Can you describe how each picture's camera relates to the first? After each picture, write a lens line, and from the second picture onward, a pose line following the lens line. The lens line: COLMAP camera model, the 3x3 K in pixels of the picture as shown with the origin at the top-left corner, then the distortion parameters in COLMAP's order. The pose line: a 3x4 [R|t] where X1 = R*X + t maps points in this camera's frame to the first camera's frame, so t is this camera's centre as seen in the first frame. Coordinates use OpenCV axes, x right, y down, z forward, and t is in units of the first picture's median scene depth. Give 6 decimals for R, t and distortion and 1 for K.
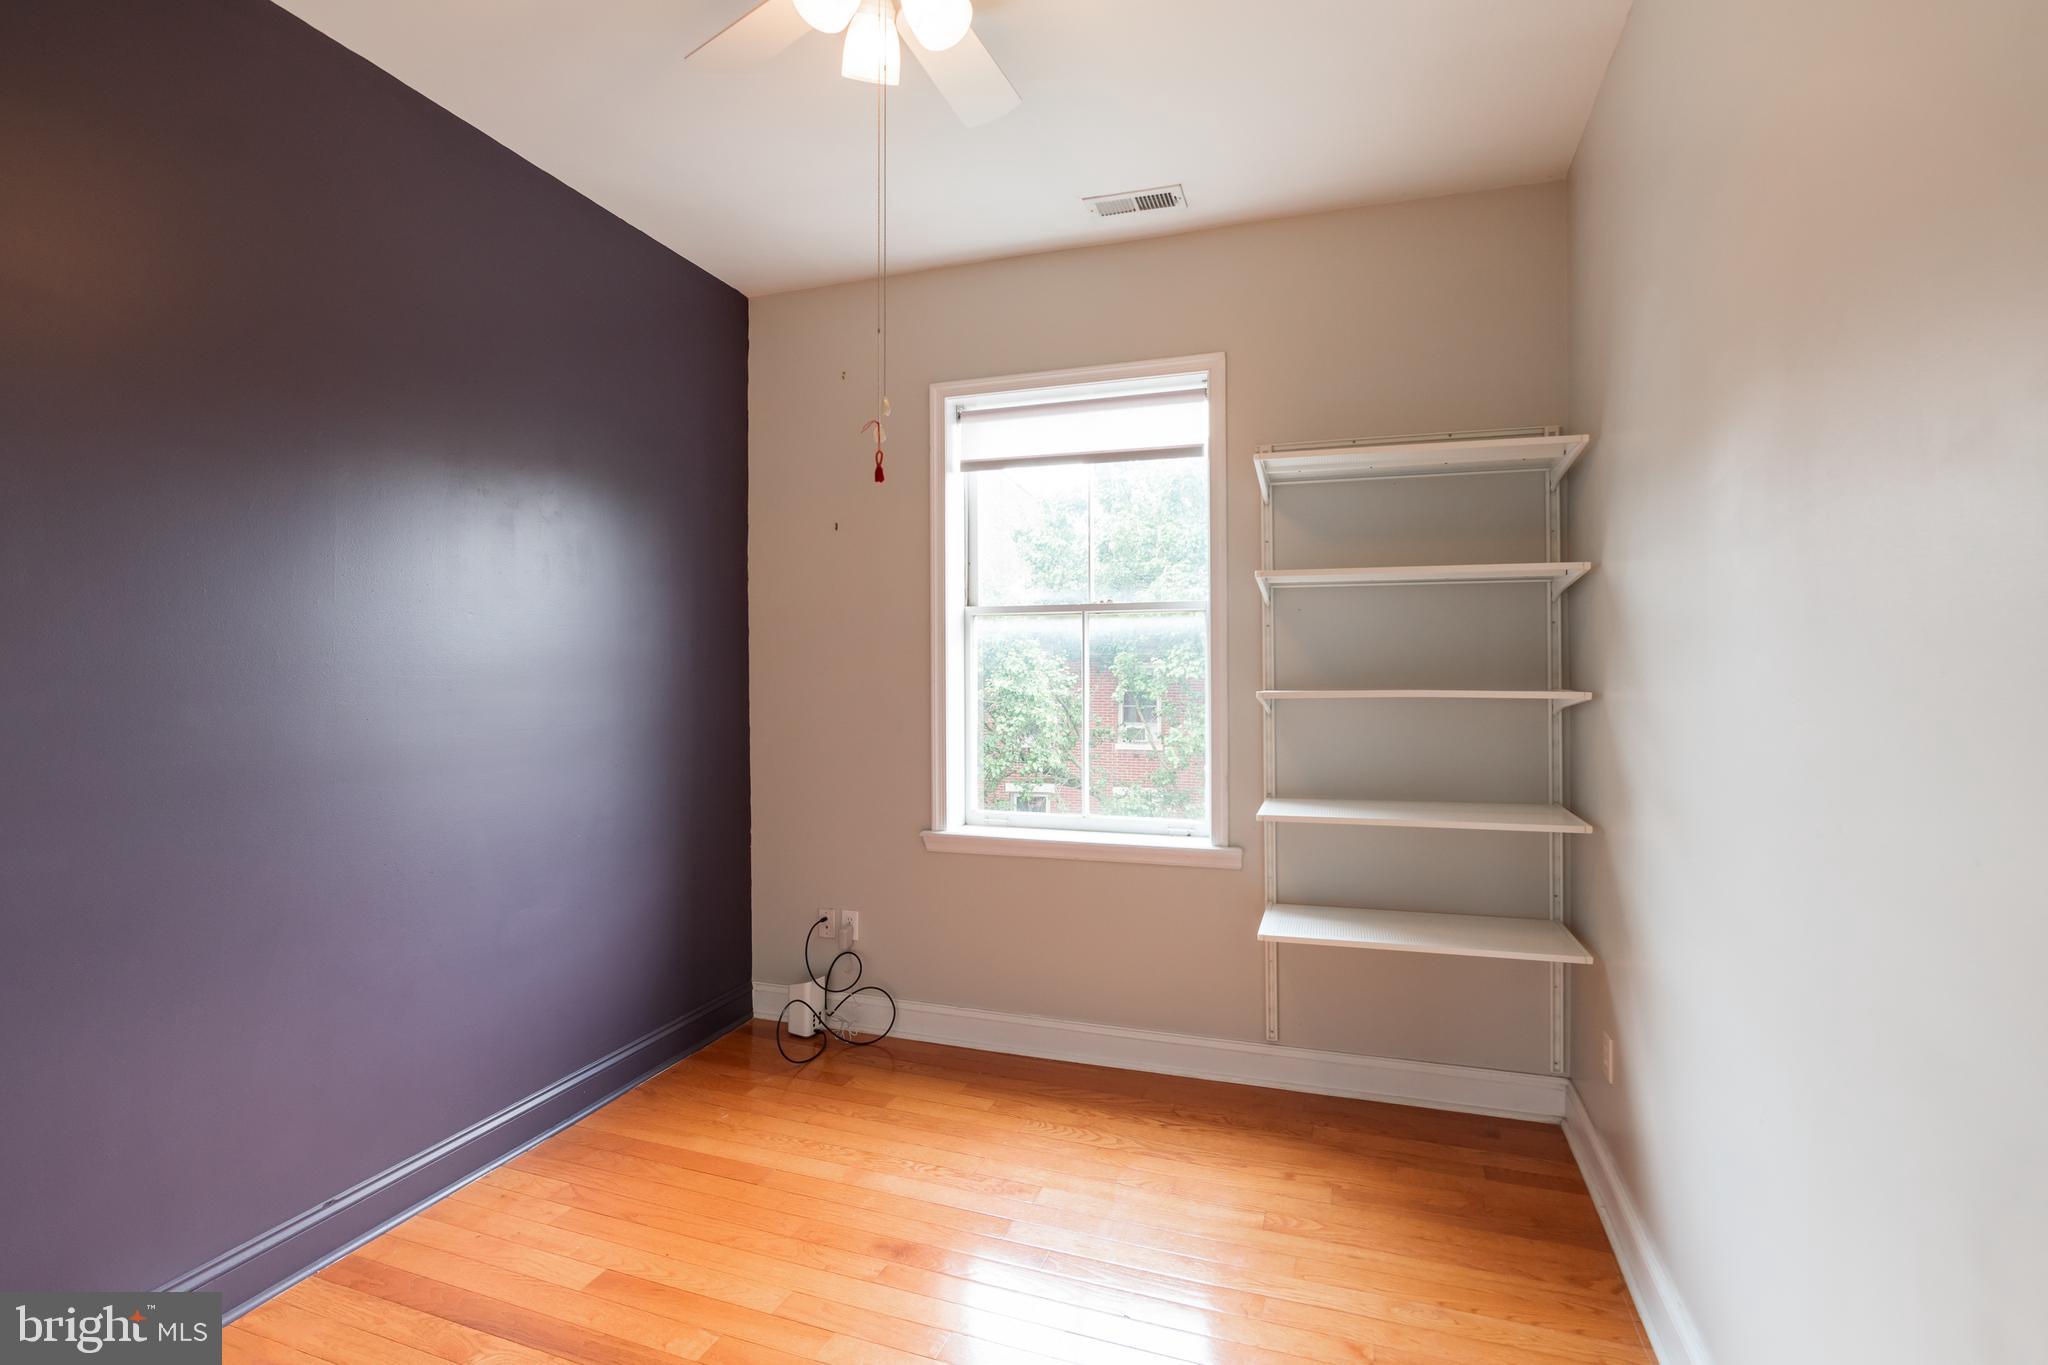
lens RADIAL K [[923.6, 0, 1029.4], [0, 923.6, 655.8], [0, 0, 1]] dist [-0.002310, -0.000099]
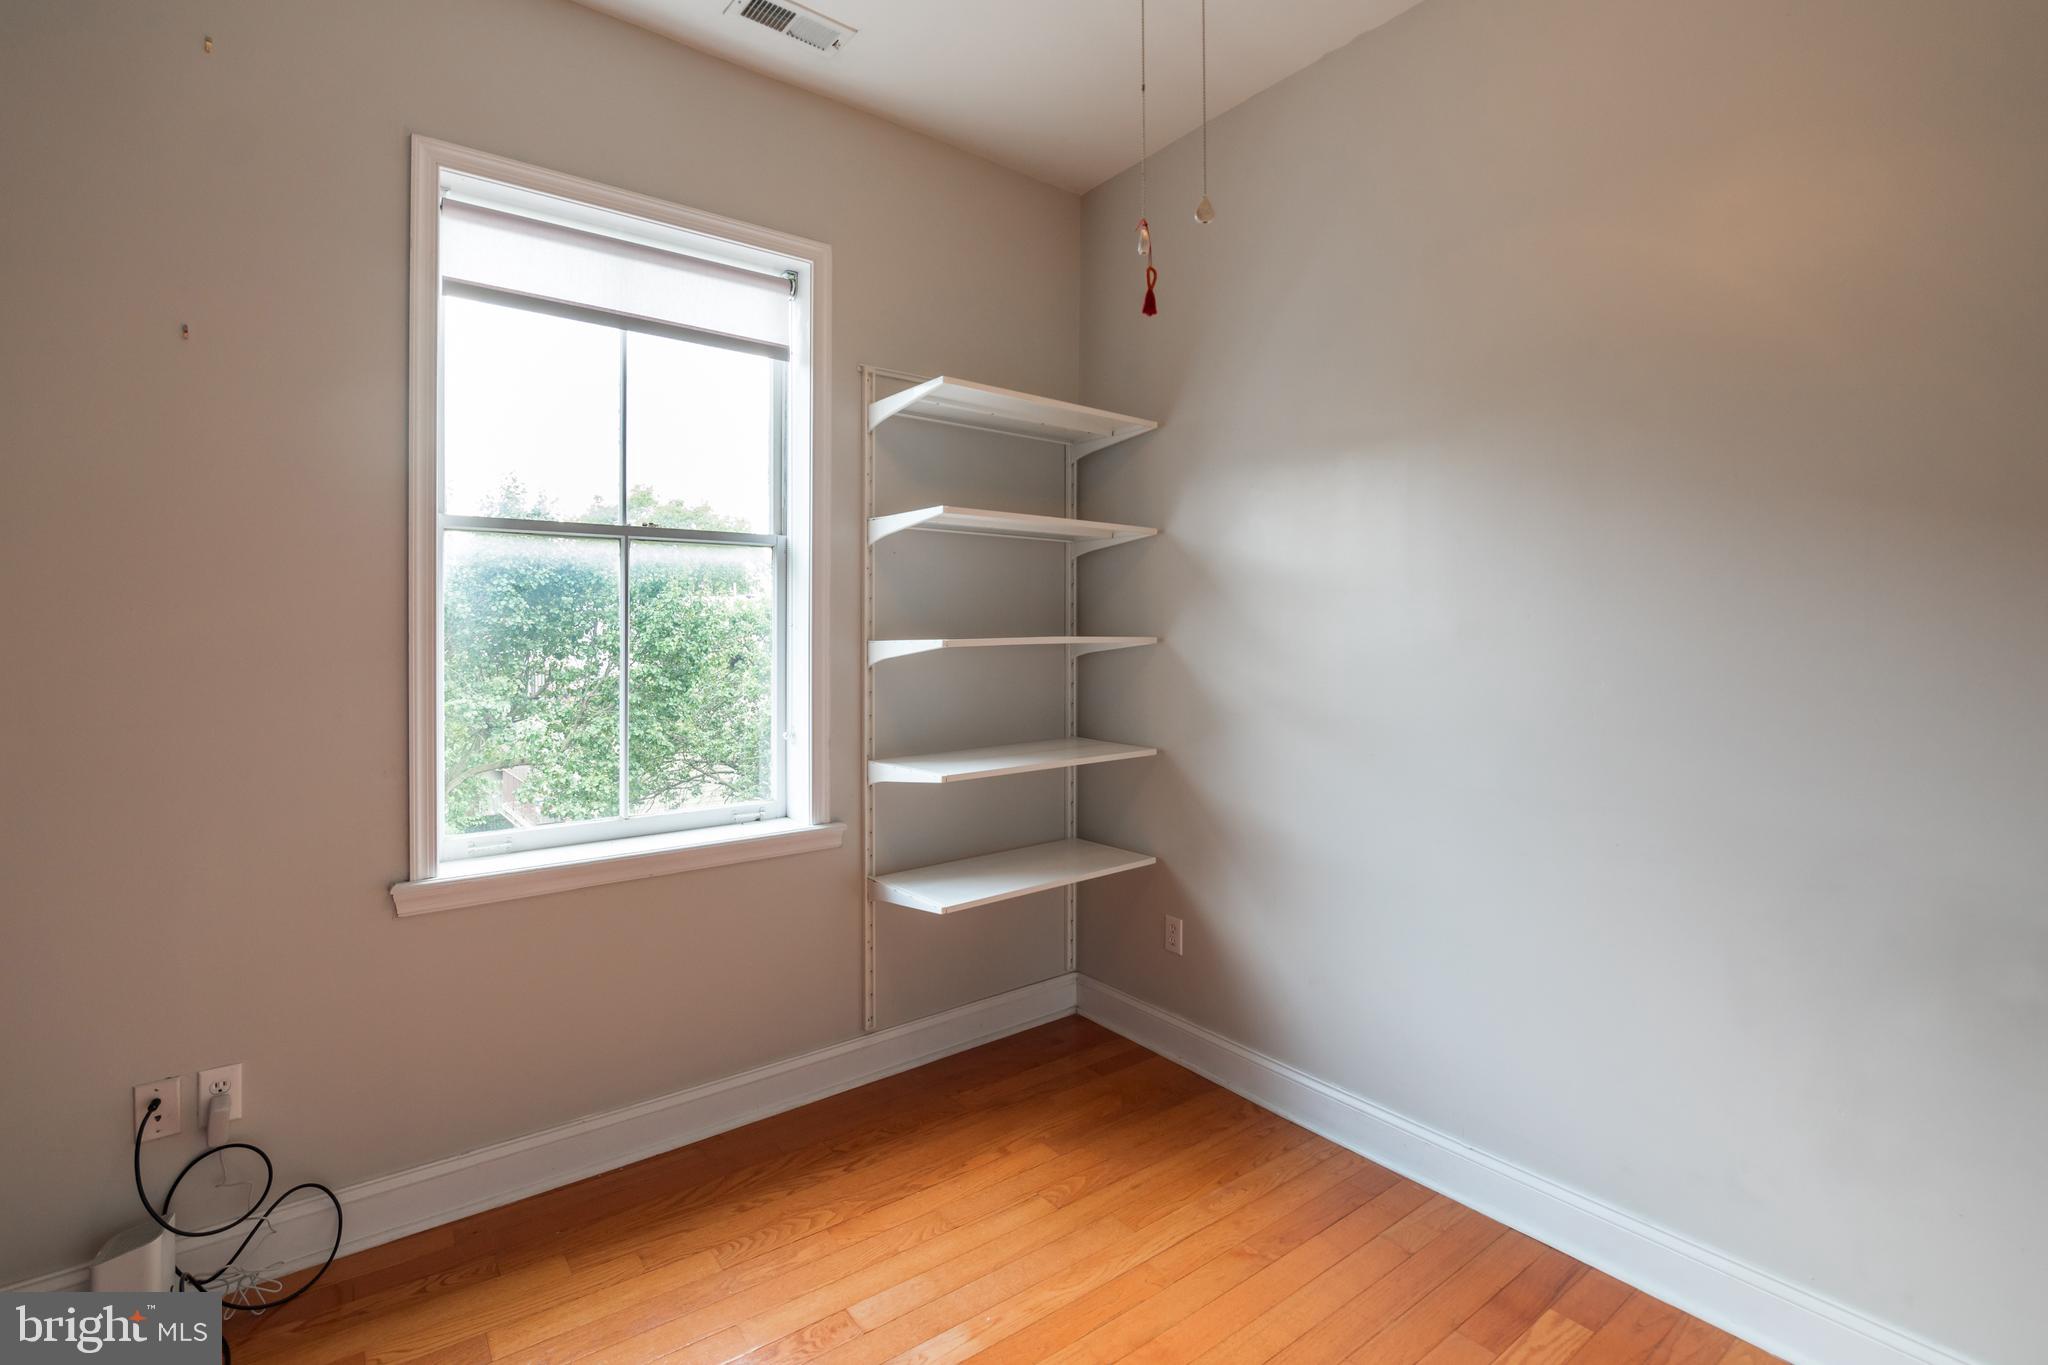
lens RADIAL K [[956.5, 0, 1021.4], [0, 956.5, 621.0], [0, 0, 1]] dist [-0.003567, -0.001486]
pose [[0.578791, 0.004946, 0.815461, -0.427128], [-0.012710, 0.999915, 0.002957, 0.014598], [-0.815377, -0.012076, 0.578804, 0.357570]]
